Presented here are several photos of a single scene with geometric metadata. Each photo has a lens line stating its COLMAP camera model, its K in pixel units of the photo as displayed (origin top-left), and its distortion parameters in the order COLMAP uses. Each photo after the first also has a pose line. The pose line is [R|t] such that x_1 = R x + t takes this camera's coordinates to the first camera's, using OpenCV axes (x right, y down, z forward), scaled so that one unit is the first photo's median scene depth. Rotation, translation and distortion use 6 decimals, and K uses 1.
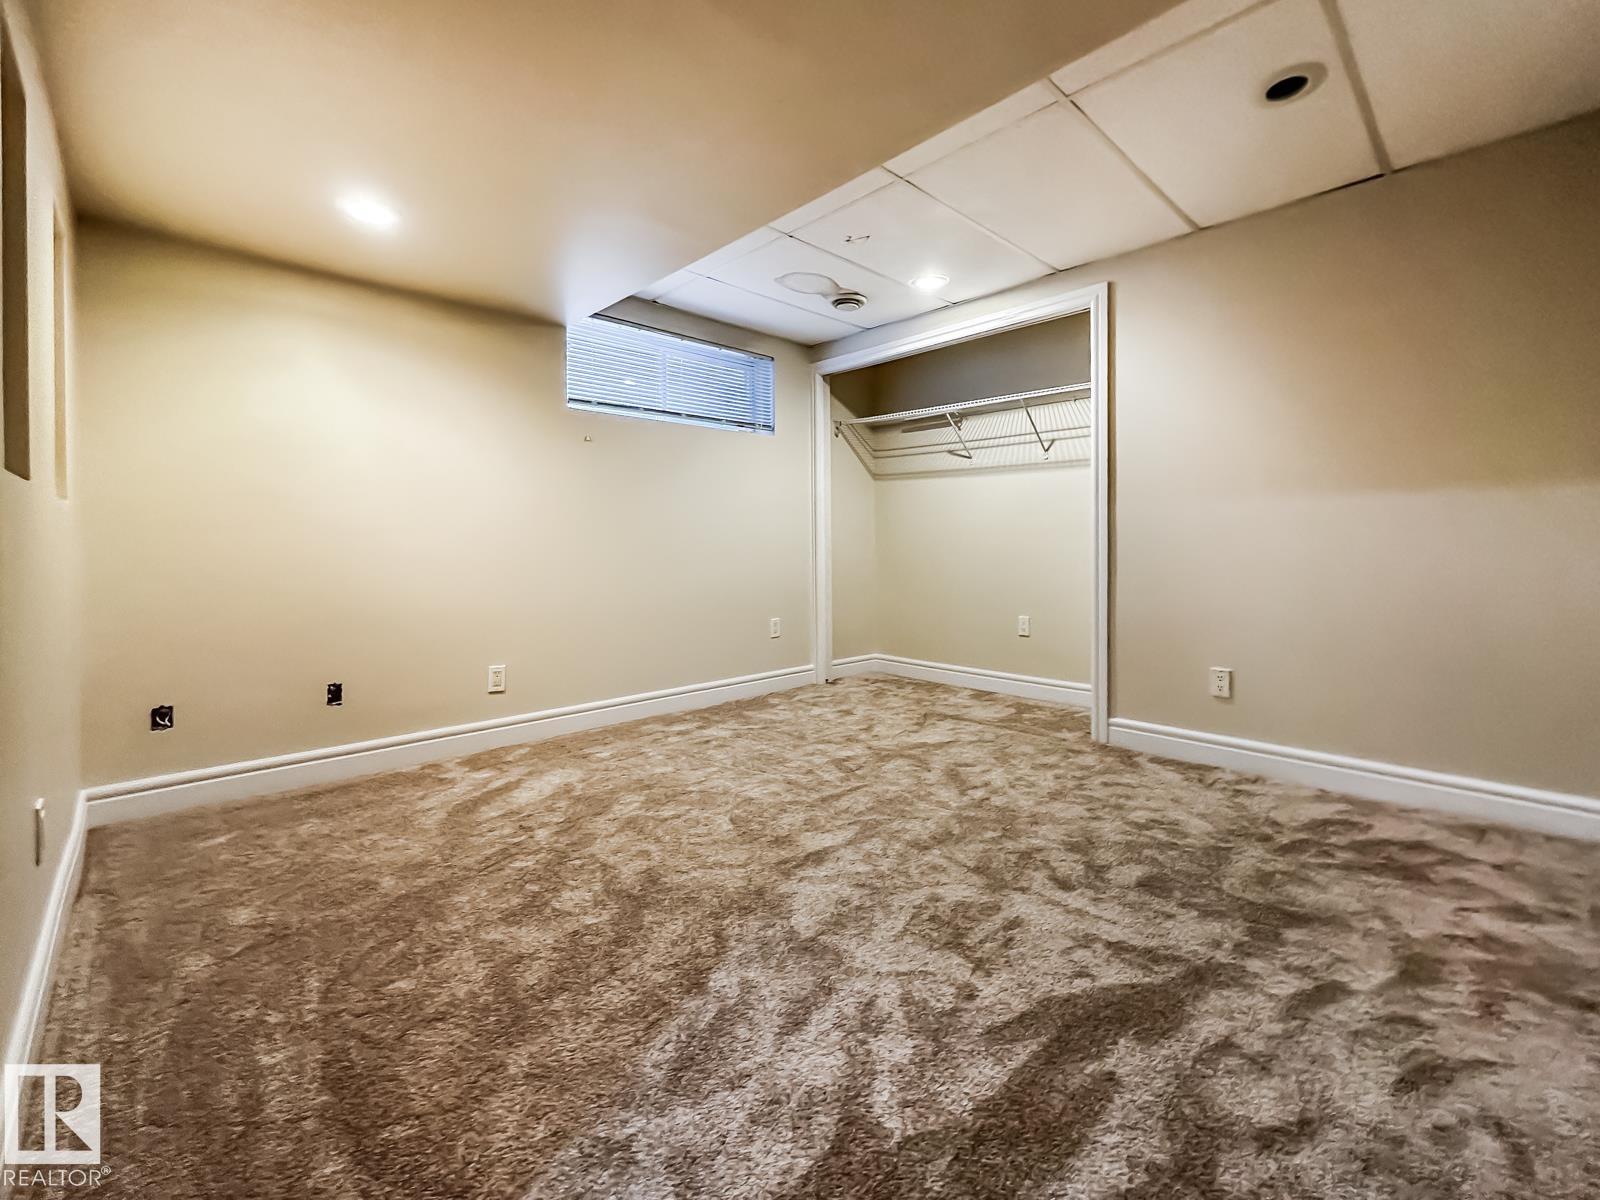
lens RADIAL K [[684.0, 0, 804.0], [0, 684.0, 539.0], [0, 0, 1]] dist [-0.000575, -0.000078]
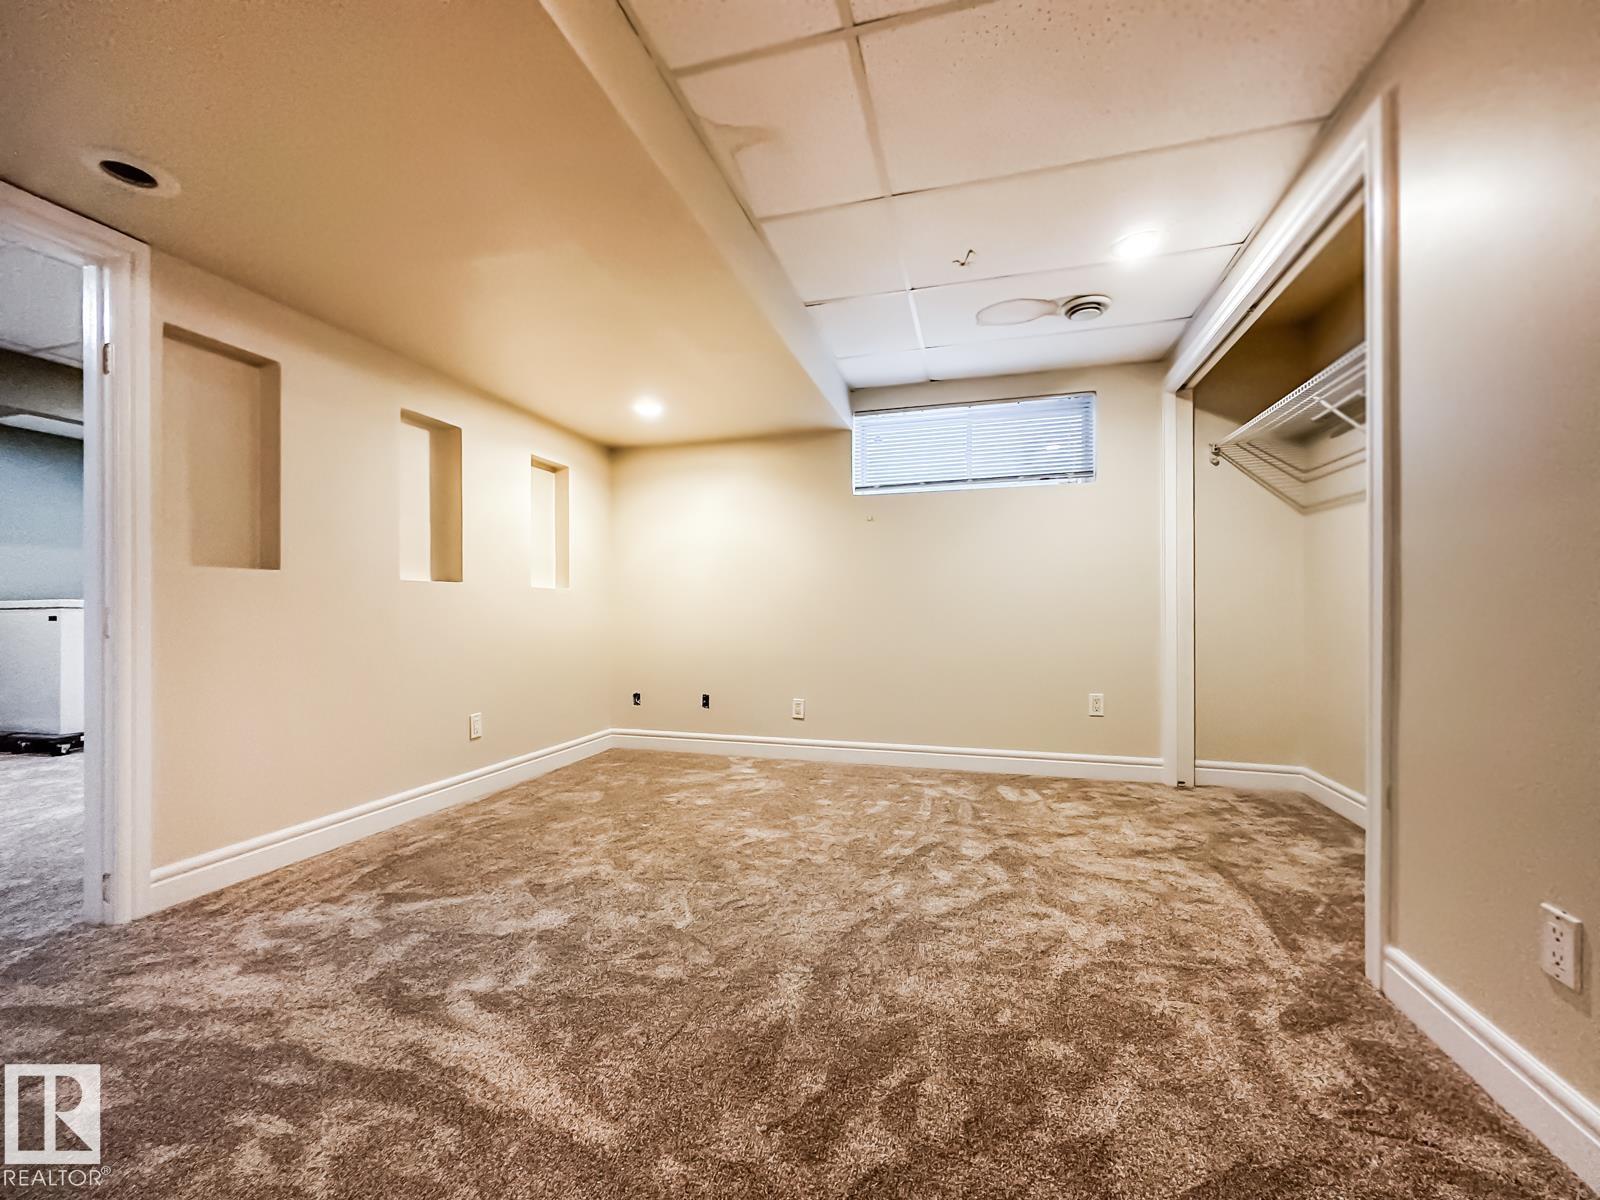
lens RADIAL K [[642.3, 0, 800.0], [0, 642.3, 600.0], [0, 0, 1]] dist [-0.000270, -0.000102]
pose [[0.499883, -0.013004, -0.865995, 0.582015], [0.007368, 0.999915, -0.010762, 0.004999], [0.866061, -0.001001, 0.499937, 0.340985]]
